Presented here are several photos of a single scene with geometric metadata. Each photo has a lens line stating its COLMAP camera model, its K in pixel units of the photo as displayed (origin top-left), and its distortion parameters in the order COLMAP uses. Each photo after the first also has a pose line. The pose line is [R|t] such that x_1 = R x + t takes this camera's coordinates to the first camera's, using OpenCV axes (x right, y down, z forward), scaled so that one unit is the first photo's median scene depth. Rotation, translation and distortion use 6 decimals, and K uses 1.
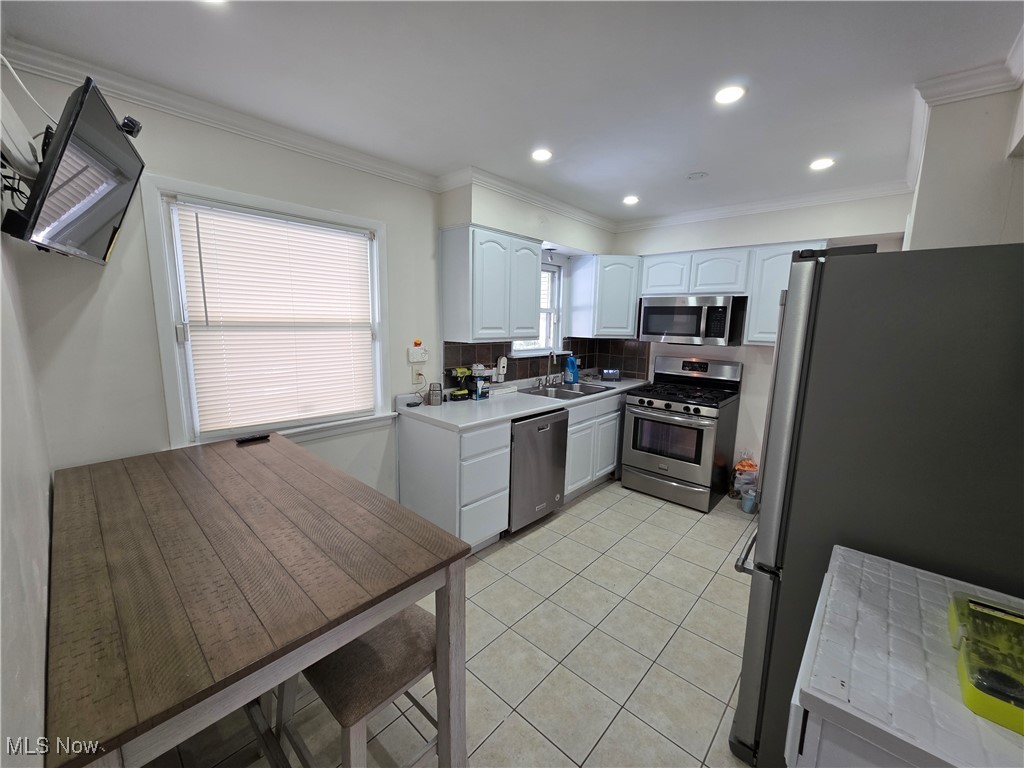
lens RADIAL K [[401.5, 0, 521.4], [0, 401.5, 381.5], [0, 0, 1]] dist [-0.010842, -0.000145]
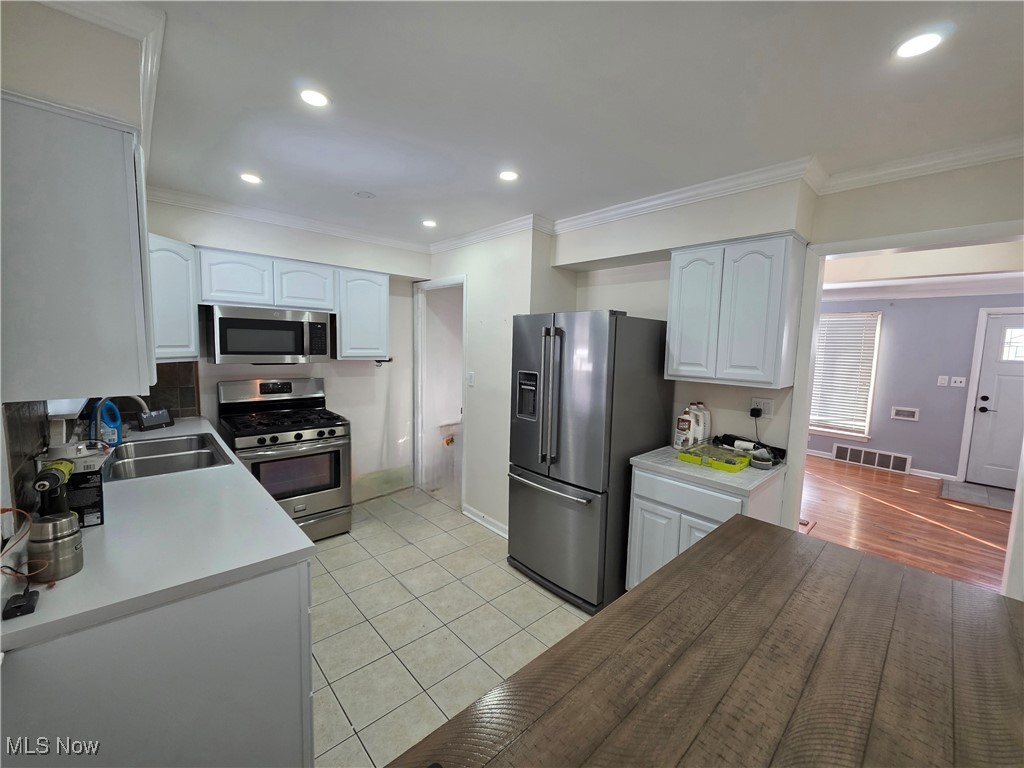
lens RADIAL K [[409.7, 0, 511.1], [0, 409.7, 382.9], [0, 0, 1]] dist [-0.000995, 0.000000]
pose [[0.101266, -0.113663, 0.988345, -0.452057], [0.126572, 0.986851, 0.100522, -0.084576], [-0.986775, 0.114917, 0.114321, 0.446129]]
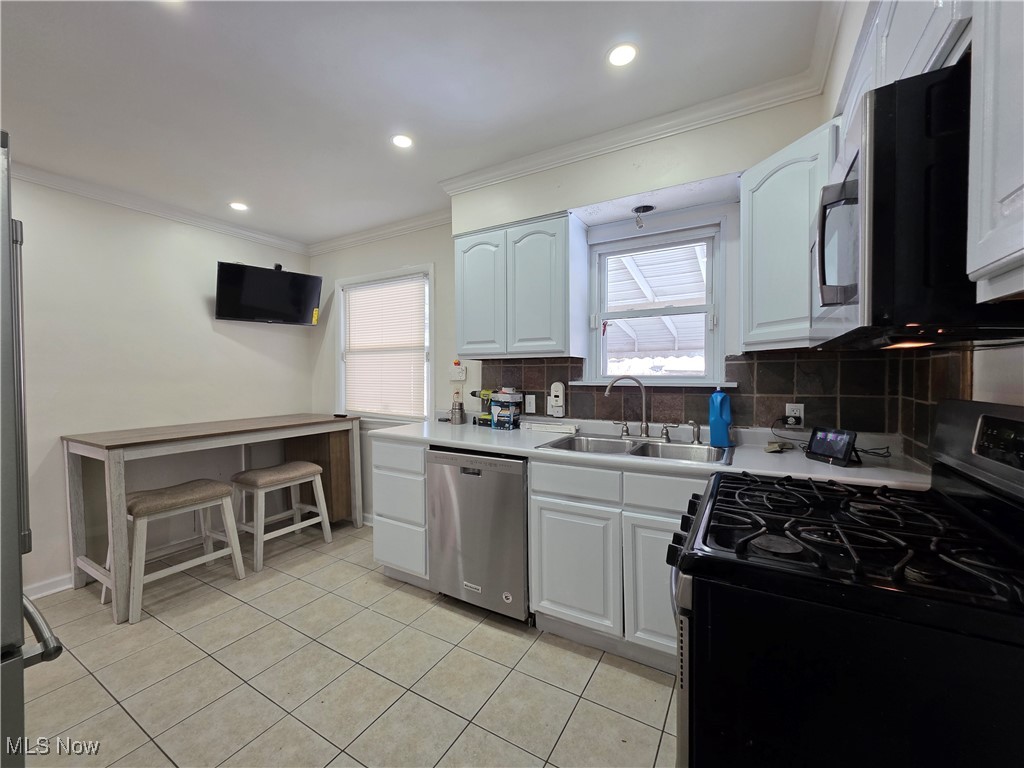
lens RADIAL K [[409.7, 0, 511.1], [0, 409.7, 382.9], [0, 0, 1]] dist [-0.000995, 0.000000]
pose [[0.199010, -0.003927, -0.979990, 0.682511], [-0.143364, 0.989117, -0.033077, -0.023946], [0.969454, 0.147078, 0.196281, 0.779166]]
